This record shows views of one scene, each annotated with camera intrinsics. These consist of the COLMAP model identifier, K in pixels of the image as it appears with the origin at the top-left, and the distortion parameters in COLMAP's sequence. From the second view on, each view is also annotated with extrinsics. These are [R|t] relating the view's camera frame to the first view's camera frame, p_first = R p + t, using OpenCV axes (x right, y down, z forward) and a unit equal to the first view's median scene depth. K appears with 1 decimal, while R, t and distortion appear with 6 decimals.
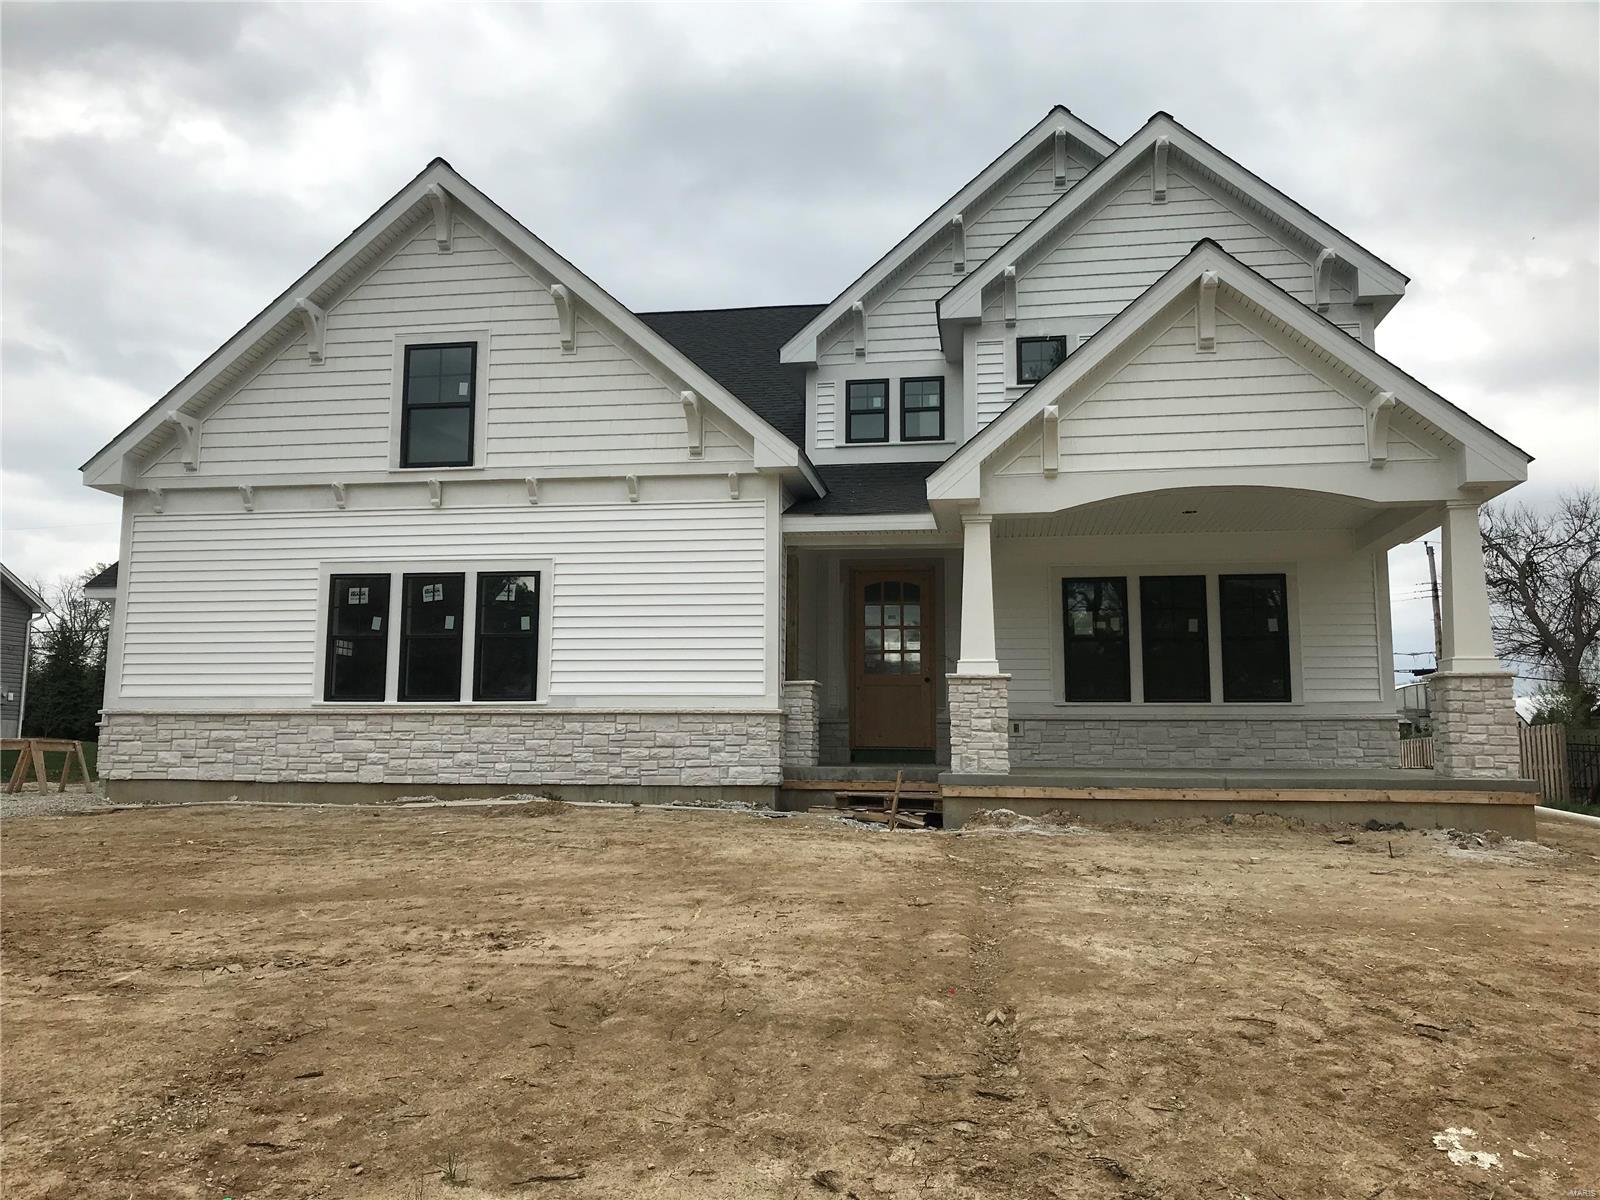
lens RADIAL K [[1294.5, 0, 784.6], [0, 1294.5, 583.5], [0, 0, 1]] dist [0.076627, -0.176348]
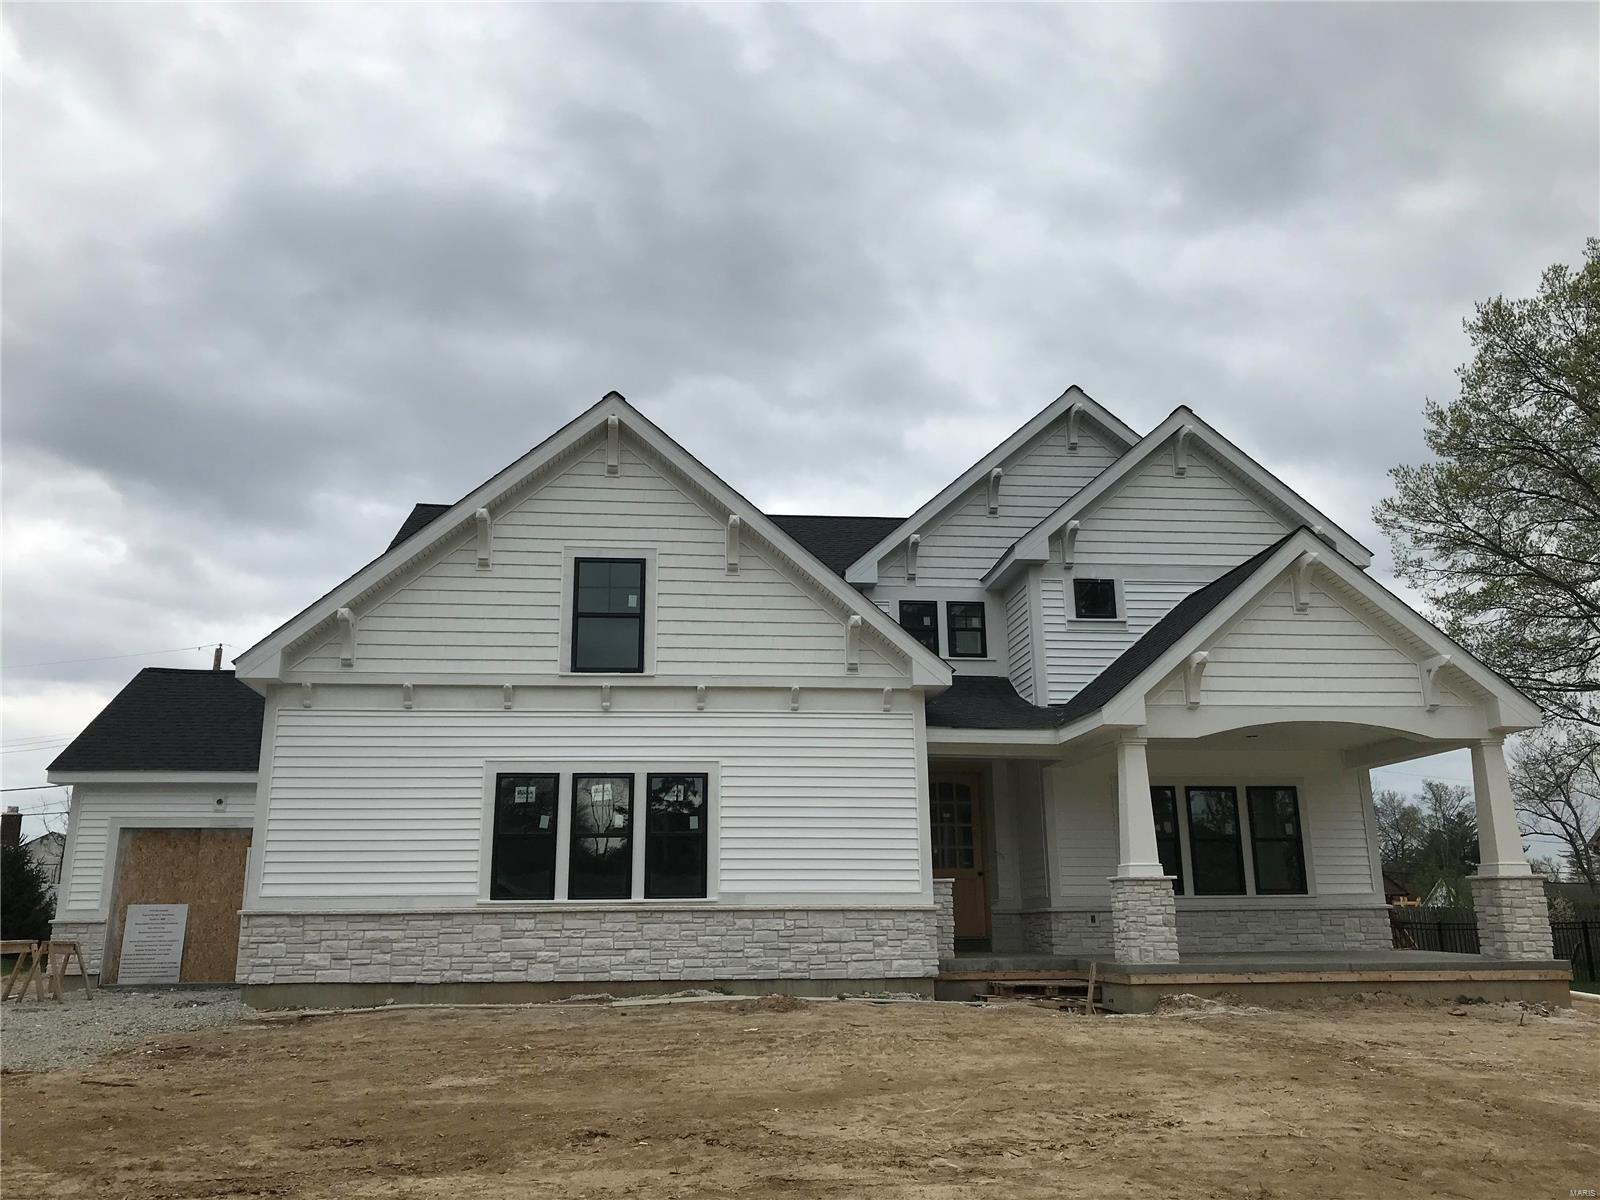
lens RADIAL K [[1307.2, 0, 789.8], [0, 1307.2, 564.7], [0, 0, 1]] dist [0.021769, -0.002369]
pose [[0.964680, 0.057697, 0.257028, -0.411694], [-0.020470, 0.989187, -0.145222, -0.025039], [-0.262628, 0.134832, 0.955430, -0.077143]]
